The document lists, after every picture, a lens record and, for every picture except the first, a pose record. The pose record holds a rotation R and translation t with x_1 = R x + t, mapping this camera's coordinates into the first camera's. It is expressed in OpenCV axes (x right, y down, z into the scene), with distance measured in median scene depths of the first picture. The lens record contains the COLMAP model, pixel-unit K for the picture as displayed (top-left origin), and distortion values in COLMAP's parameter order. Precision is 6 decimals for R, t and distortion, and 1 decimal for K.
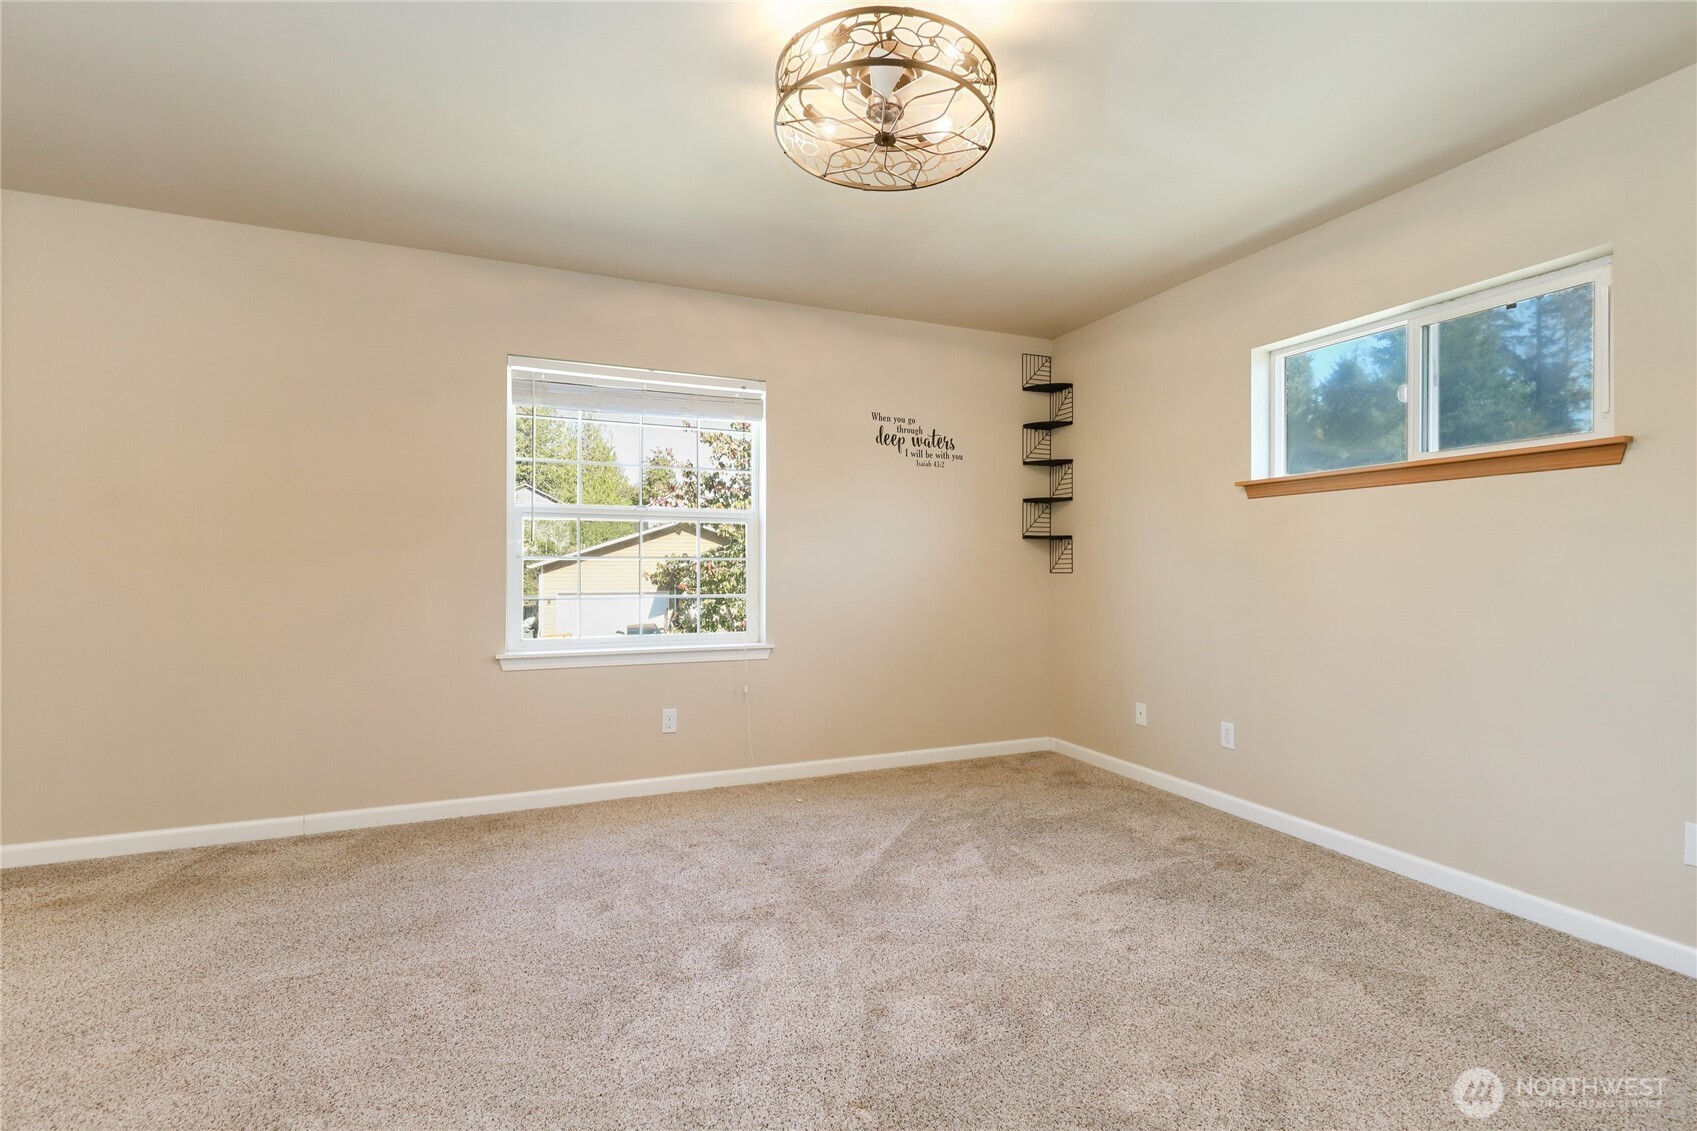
lens RADIAL K [[755.2, 0, 850.8], [0, 755.2, 561.3], [0, 0, 1]] dist [0.006643, -0.001544]
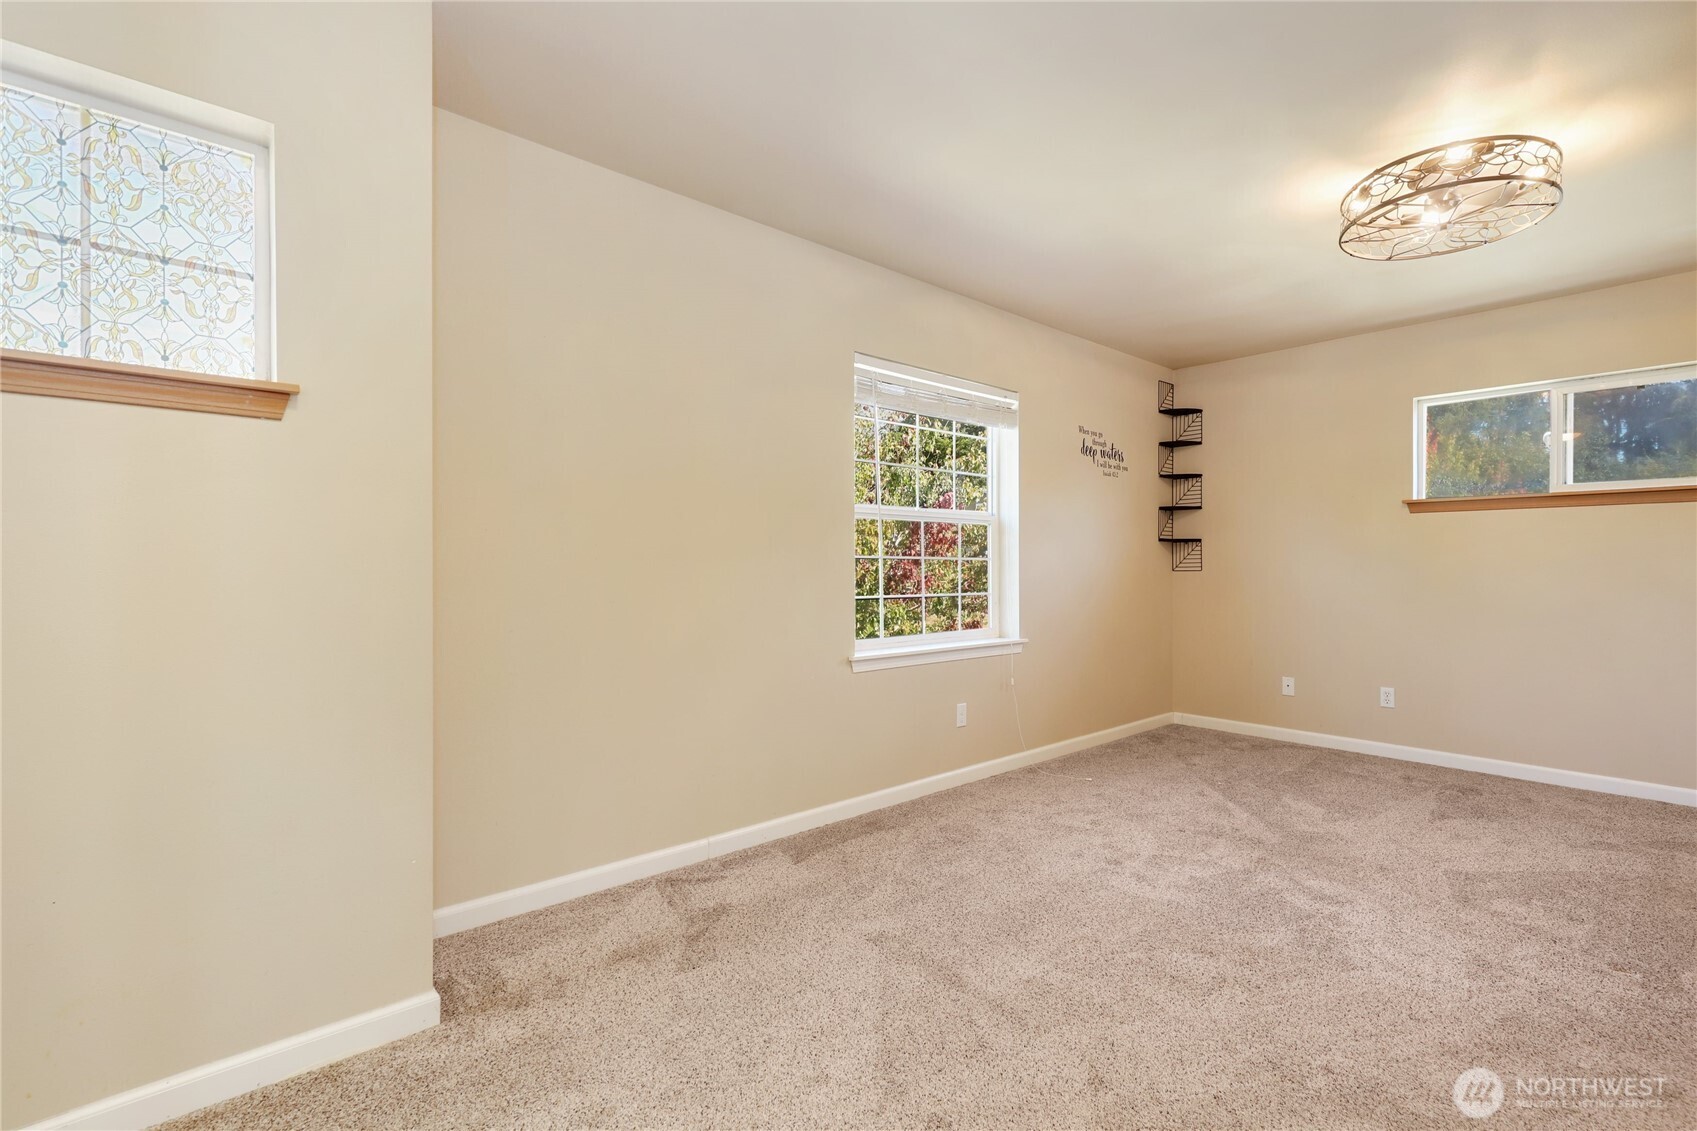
lens RADIAL K [[755.2, 0, 850.8], [0, 755.2, 561.3], [0, 0, 1]] dist [0.006643, -0.001544]
pose [[0.949054, 0.001128, 0.315112, -0.690271], [-0.002407, 0.999990, 0.003671, -0.002865], [-0.315105, -0.004243, 0.949047, 0.062690]]
